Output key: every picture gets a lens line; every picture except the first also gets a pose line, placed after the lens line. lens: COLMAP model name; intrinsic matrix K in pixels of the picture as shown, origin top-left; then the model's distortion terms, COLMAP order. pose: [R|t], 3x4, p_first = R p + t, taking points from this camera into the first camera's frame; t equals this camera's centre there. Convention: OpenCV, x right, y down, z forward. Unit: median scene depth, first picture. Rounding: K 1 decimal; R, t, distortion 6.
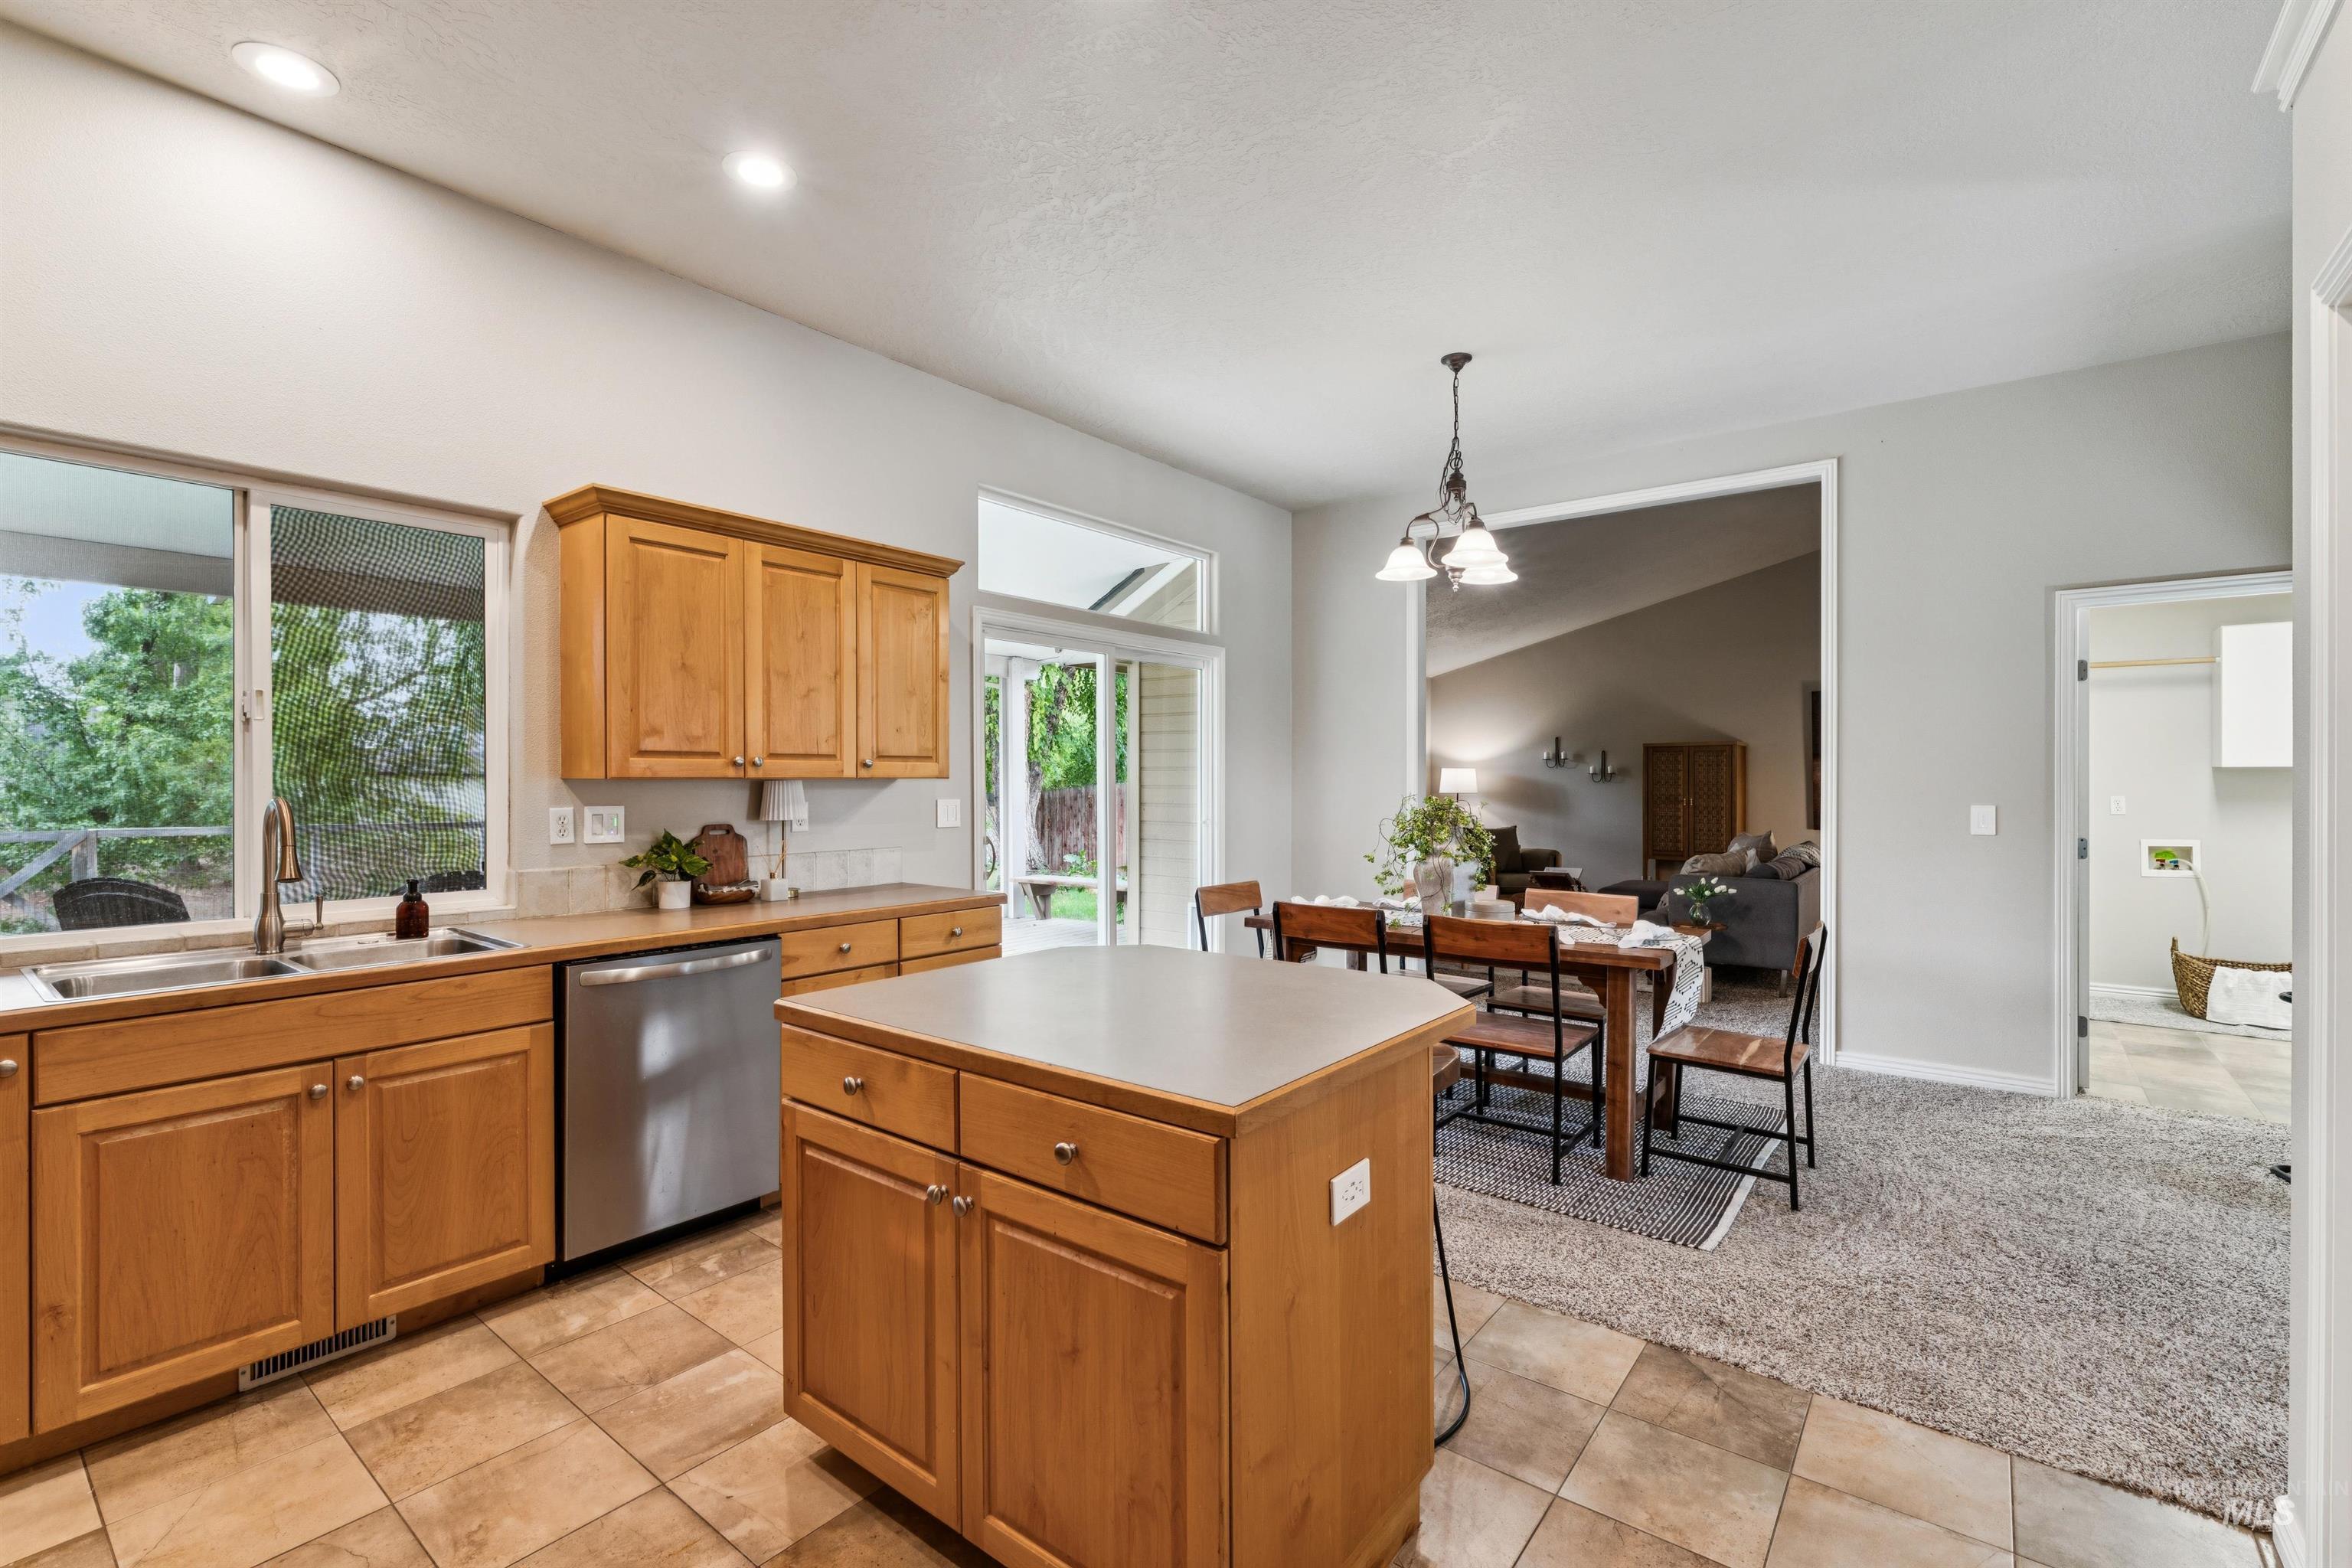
lens RADIAL K [[1016.2, 0, 1190.2], [0, 1016.2, 788.1], [0, 0, 1]] dist [0.000075, 0.001041]
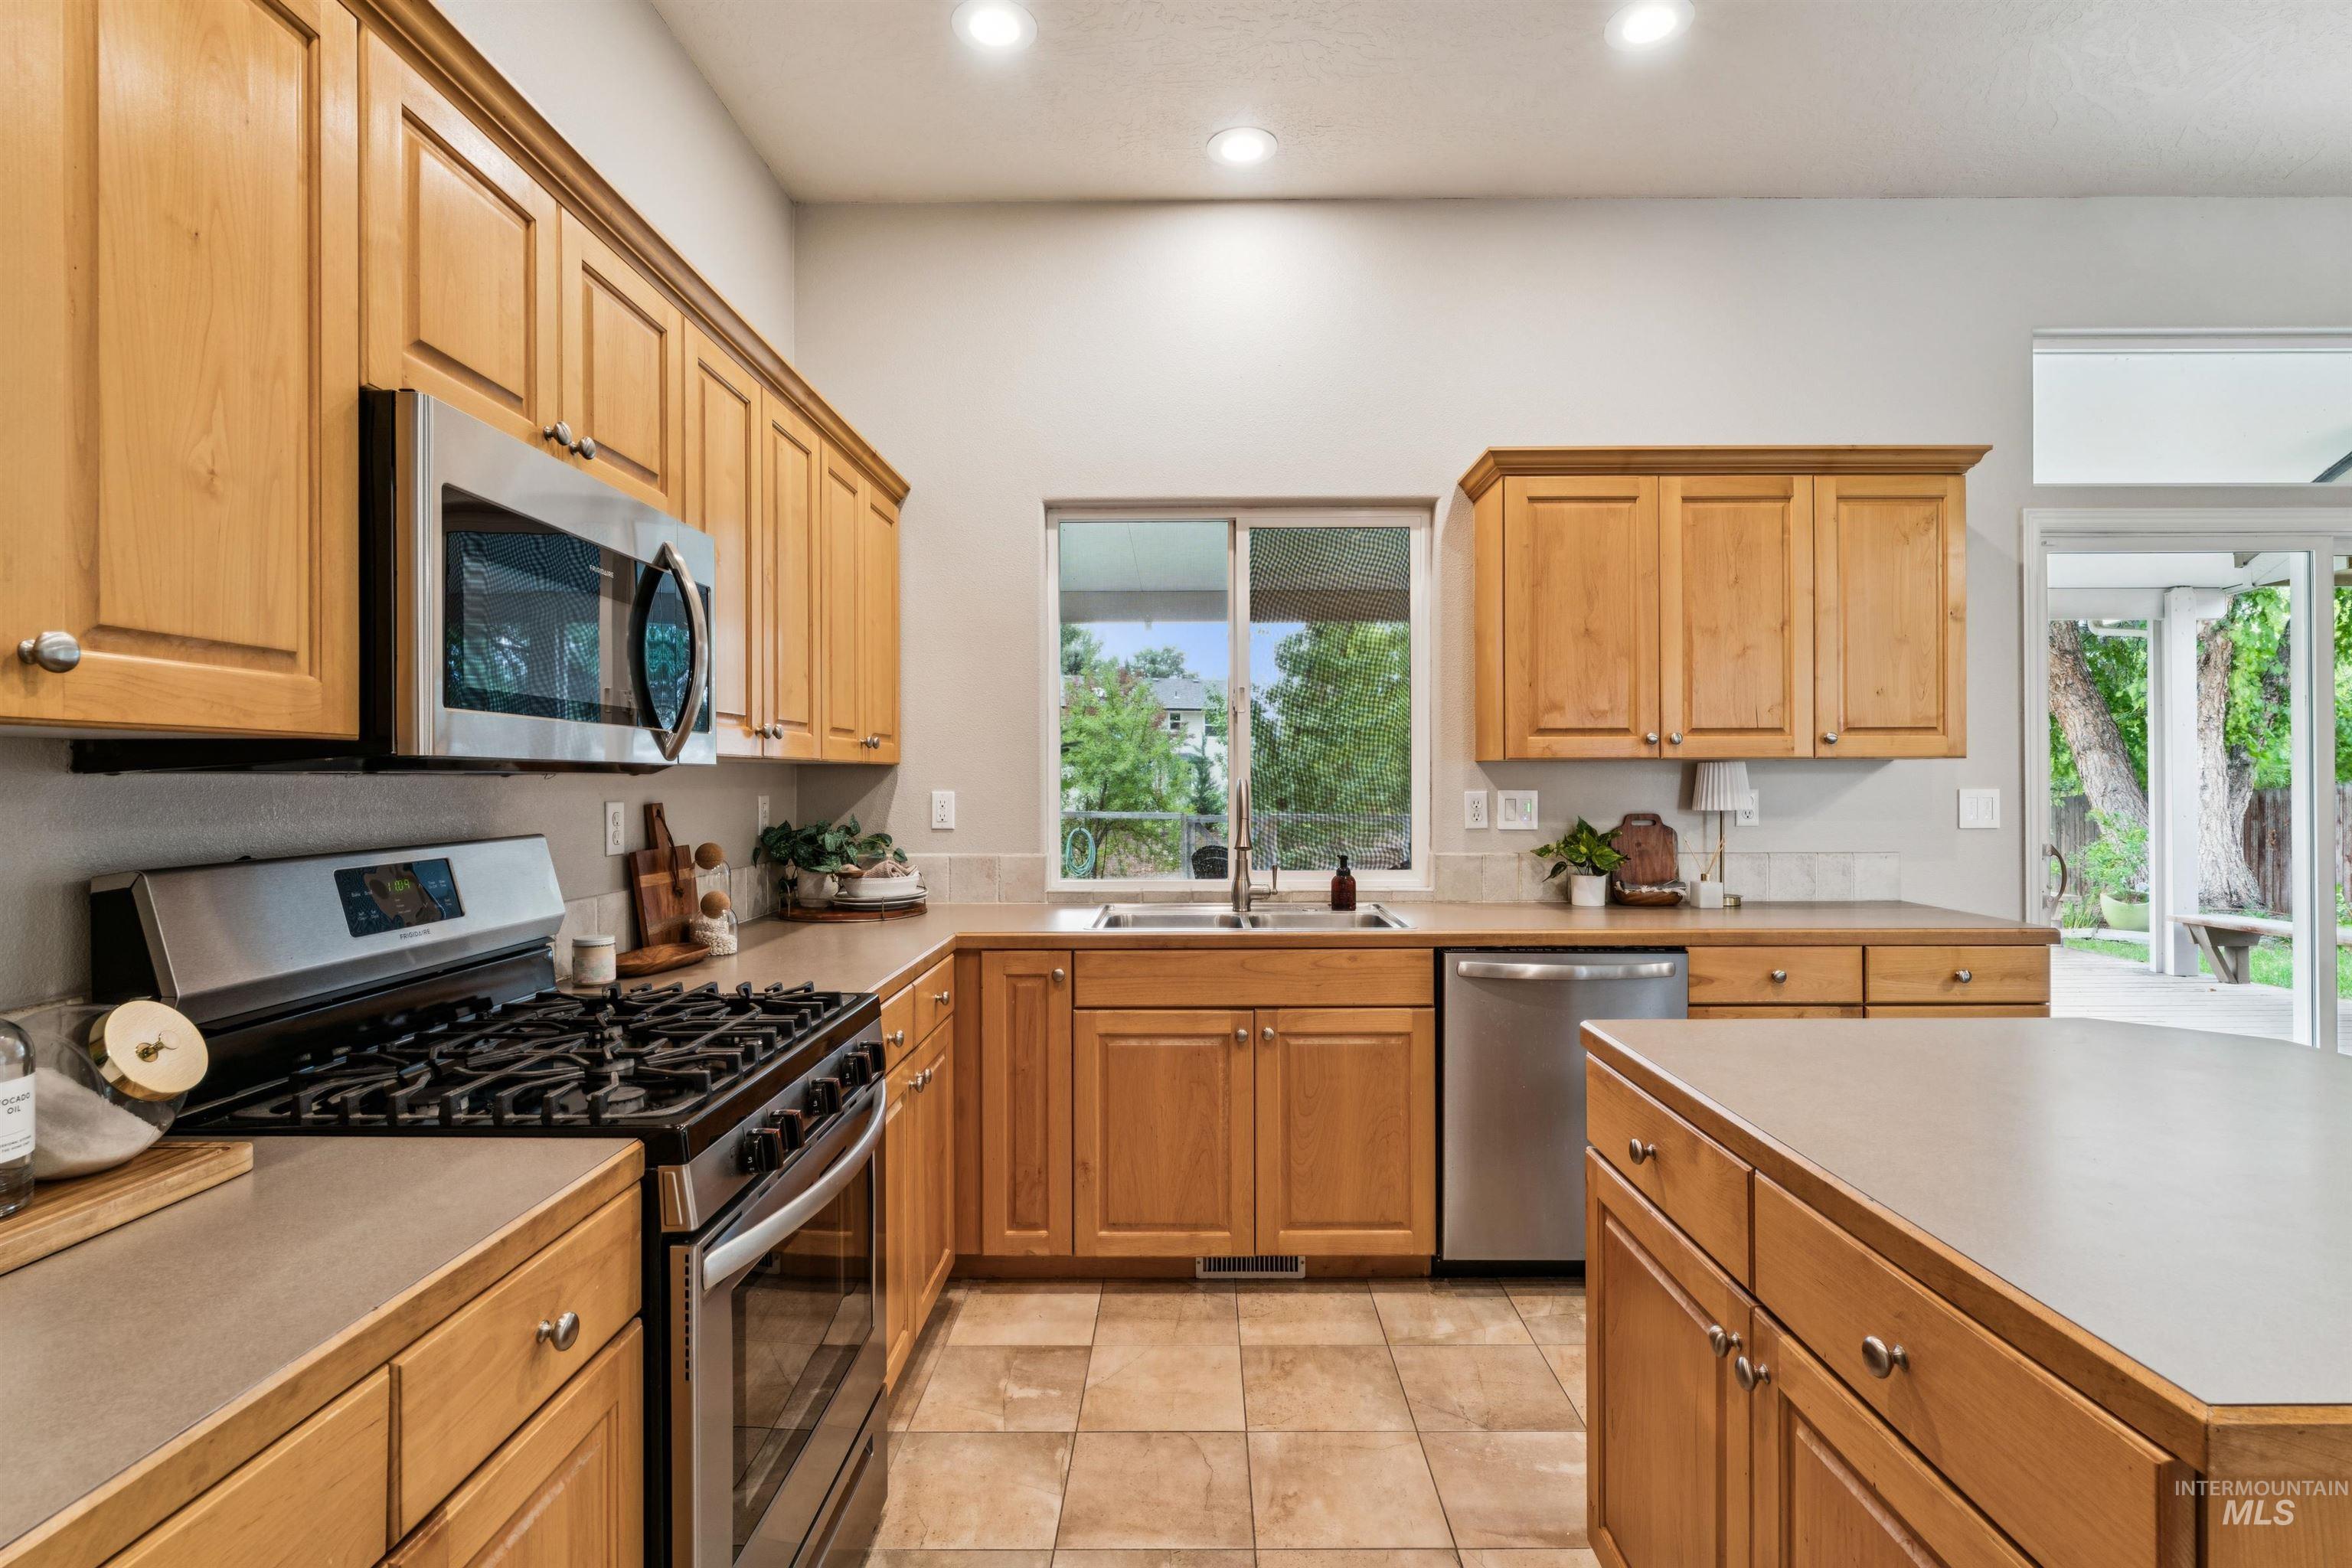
lens RADIAL K [[1128.2, 0, 1179.1], [0, 1128.2, 780.7], [0, 0, 1]] dist [-0.002443, 0.000142]
pose [[0.615506, -0.000376, -0.788132, 0.072280], [-0.002143, 0.999995, -0.002151, 0.015979], [0.788129, 0.003013, 0.615503, 0.147780]]
